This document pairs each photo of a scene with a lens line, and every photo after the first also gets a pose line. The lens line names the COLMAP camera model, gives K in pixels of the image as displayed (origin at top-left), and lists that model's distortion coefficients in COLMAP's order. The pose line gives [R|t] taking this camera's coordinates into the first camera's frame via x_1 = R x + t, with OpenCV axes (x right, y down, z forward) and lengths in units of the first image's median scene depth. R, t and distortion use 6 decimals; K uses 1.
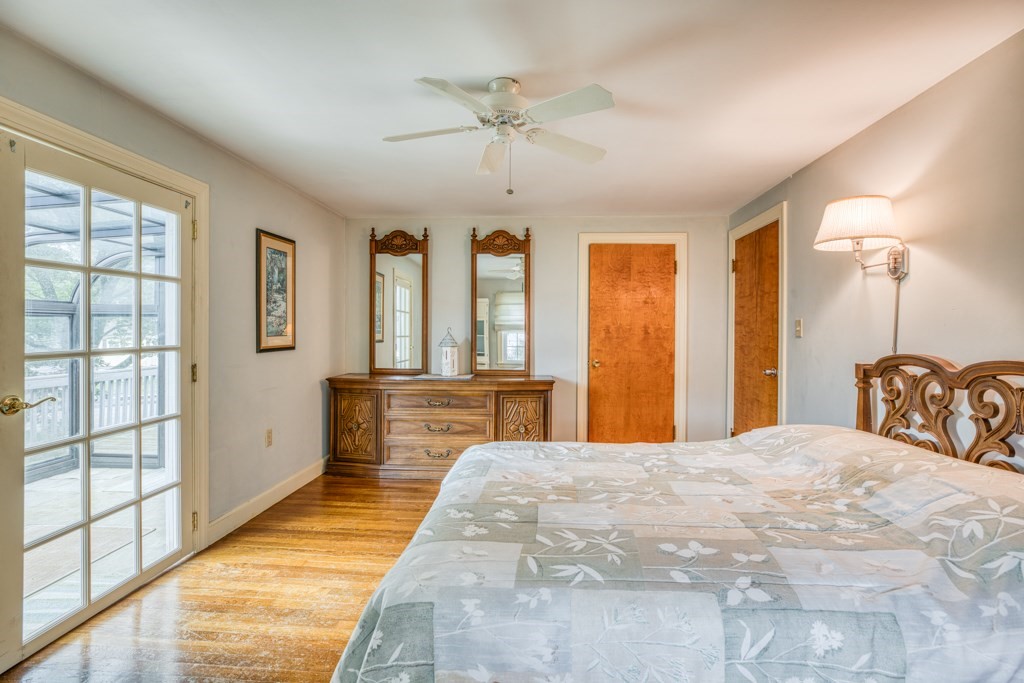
lens RADIAL K [[466.2, 0, 510.9], [0, 466.2, 335.0], [0, 0, 1]] dist [-0.030546, 0.007059]
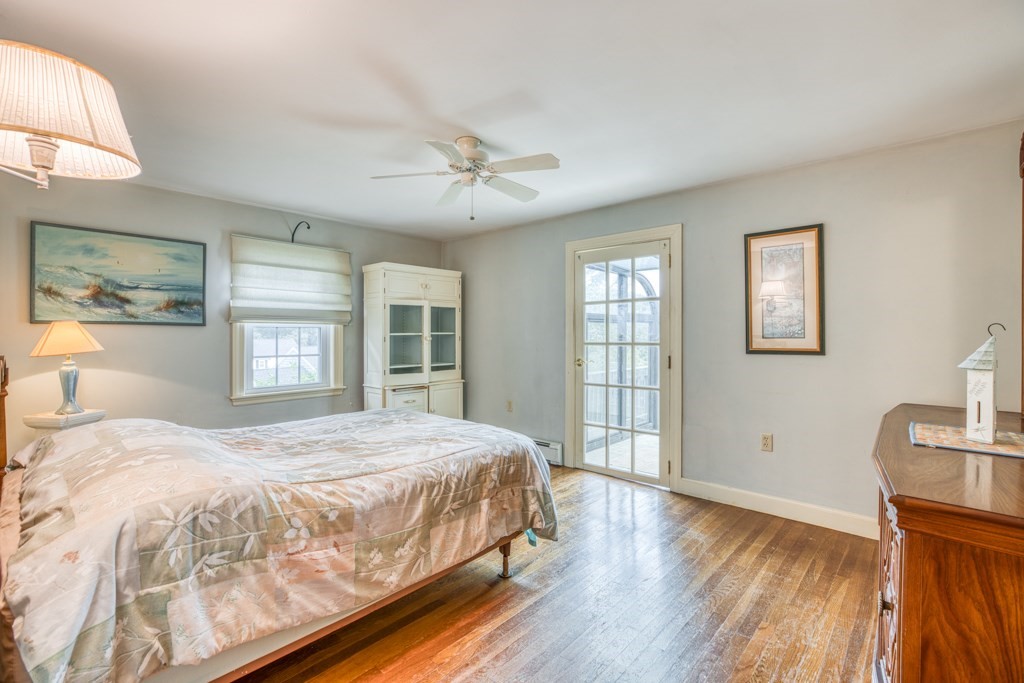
lens RADIAL K [[466.2, 0, 511.9], [0, 466.2, 335.7], [0, 0, 1]] dist [-0.030546, 0.007059]
pose [[-0.620786, 0.001594, -0.783979, 0.601080], [-0.007692, 0.999937, 0.008124, -0.006065], [0.783942, 0.011074, -0.620735, 1.241396]]
